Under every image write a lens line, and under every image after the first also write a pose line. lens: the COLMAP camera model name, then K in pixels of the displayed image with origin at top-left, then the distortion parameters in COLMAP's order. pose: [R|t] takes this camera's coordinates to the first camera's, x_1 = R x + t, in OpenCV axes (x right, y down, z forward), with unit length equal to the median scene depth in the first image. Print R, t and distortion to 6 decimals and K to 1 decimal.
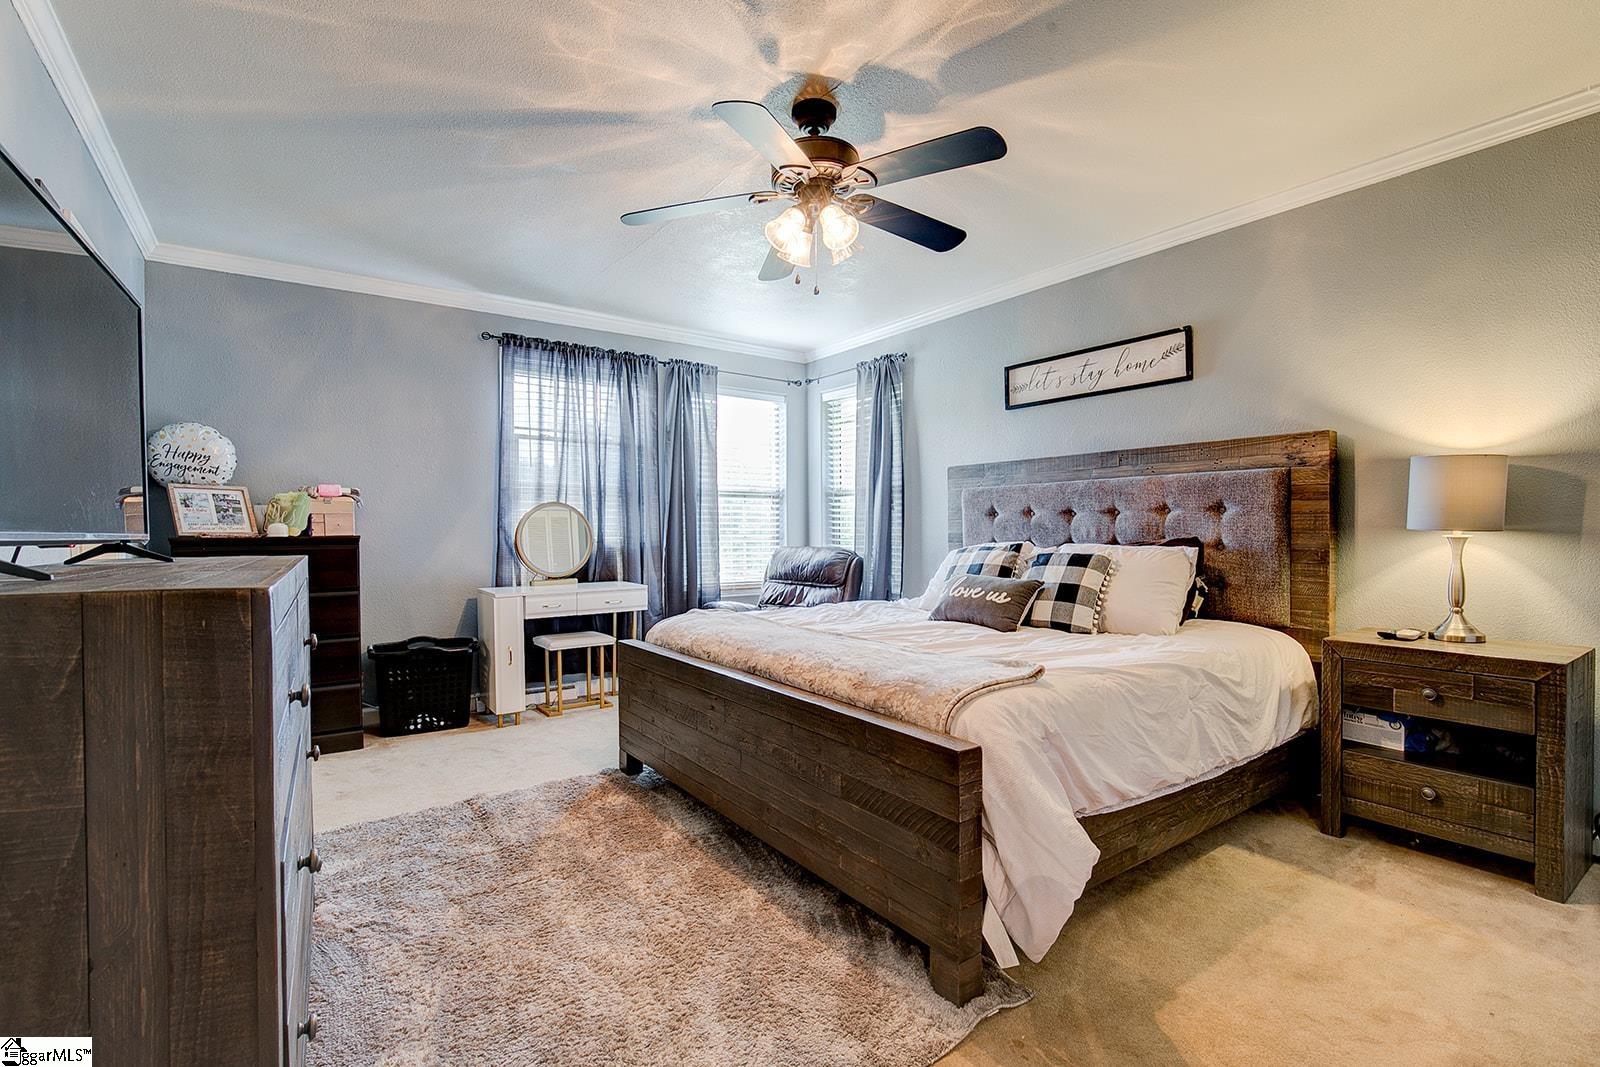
lens RADIAL K [[736.5, 0, 790.6], [0, 736.5, 539.1], [0, 0, 1]] dist [-0.014677, 0.002749]
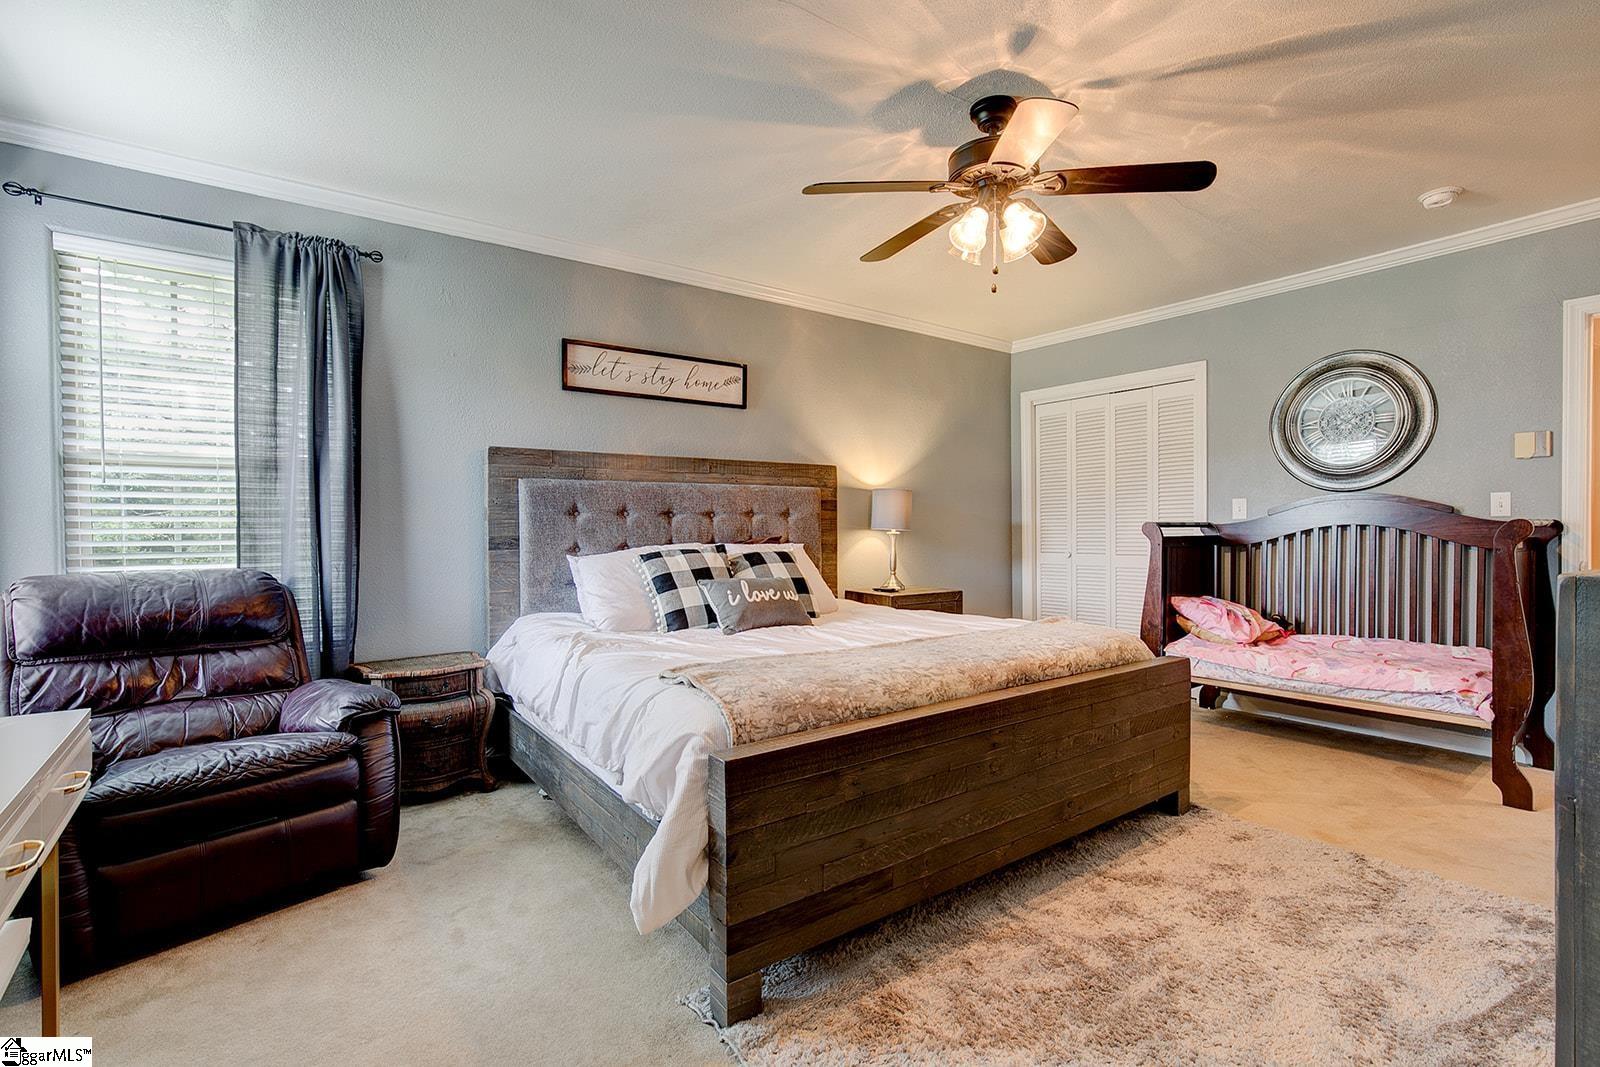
lens RADIAL K [[736.5, 0, 808.6], [0, 736.5, 535.4], [0, 0, 1]] dist [-0.014677, 0.002749]
pose [[-0.031207, -0.005807, 0.999496, -0.655176], [0.020825, 0.999762, 0.006459, -0.009823], [-0.999296, 0.021016, -0.031079, 0.883046]]
